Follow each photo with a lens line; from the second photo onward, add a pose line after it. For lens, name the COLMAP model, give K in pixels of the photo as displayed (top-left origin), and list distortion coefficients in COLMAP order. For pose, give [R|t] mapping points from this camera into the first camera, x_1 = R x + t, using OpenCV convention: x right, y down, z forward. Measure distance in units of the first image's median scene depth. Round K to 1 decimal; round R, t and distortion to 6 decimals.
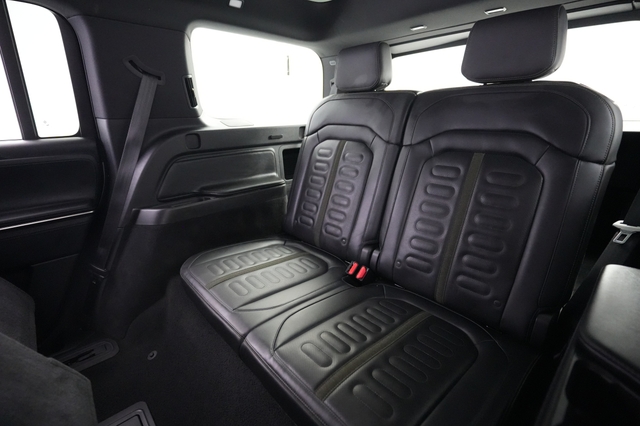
lens RADIAL K [[327.3, 0, 320.0], [0, 327.3, 213.0], [0, 0, 1]] dist [0.002338, 0.000297]
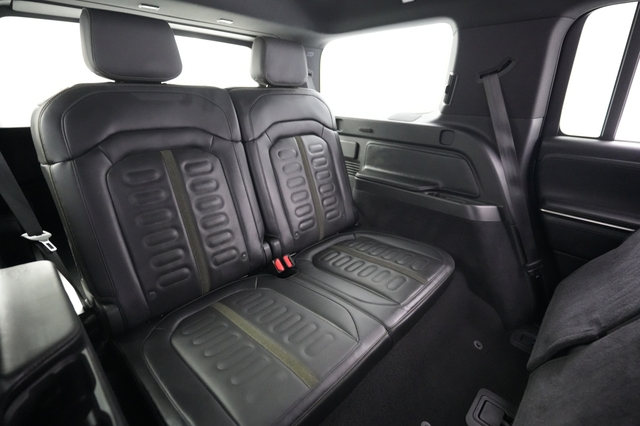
lens RADIAL K [[305.8, 0, 320.0], [0, 305.8, 213.0], [0, 0, 1]] dist [-0.001382, 0.000061]
pose [[-0.106066, -0.332227, 0.937217, -0.731014], [0.305026, 0.886221, 0.348670, -0.260406], [-0.946419, 0.322857, 0.007340, 0.789471]]
